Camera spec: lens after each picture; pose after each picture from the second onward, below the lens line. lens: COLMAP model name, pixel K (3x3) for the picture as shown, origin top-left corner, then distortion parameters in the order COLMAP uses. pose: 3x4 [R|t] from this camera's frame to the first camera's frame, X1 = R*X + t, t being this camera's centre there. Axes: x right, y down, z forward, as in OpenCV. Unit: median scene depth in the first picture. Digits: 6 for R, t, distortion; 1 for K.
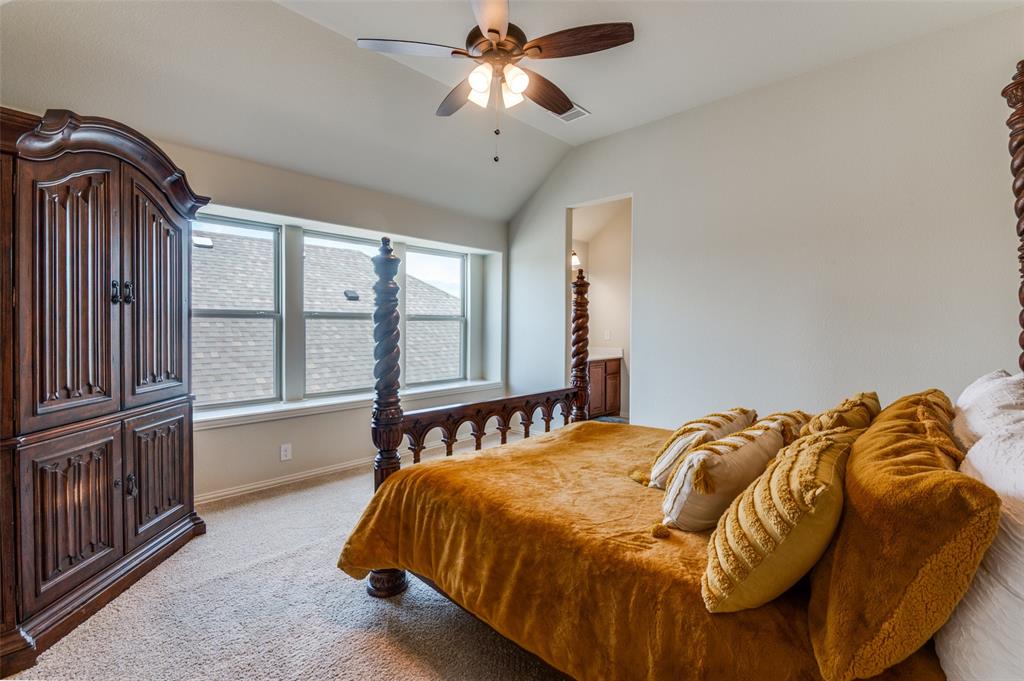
lens RADIAL K [[458.5, 0, 511.4], [0, 458.5, 338.9], [0, 0, 1]] dist [0.001638, -0.004524]
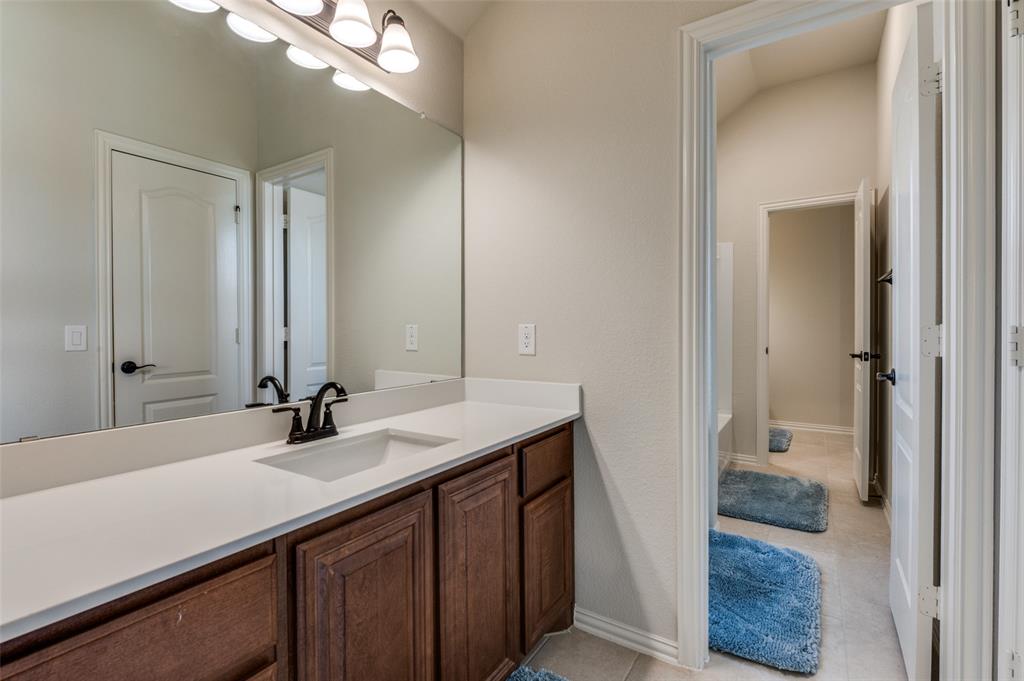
lens RADIAL K [[458.5, 0, 513.0], [0, 458.5, 334.7], [0, 0, 1]] dist [0.001638, -0.004524]
pose [[0.983637, -0.005281, 0.180086, 0.153613], [0.005123, 0.999986, 0.001345, -0.013605], [-0.180091, -0.000400, 0.983650, 0.739426]]
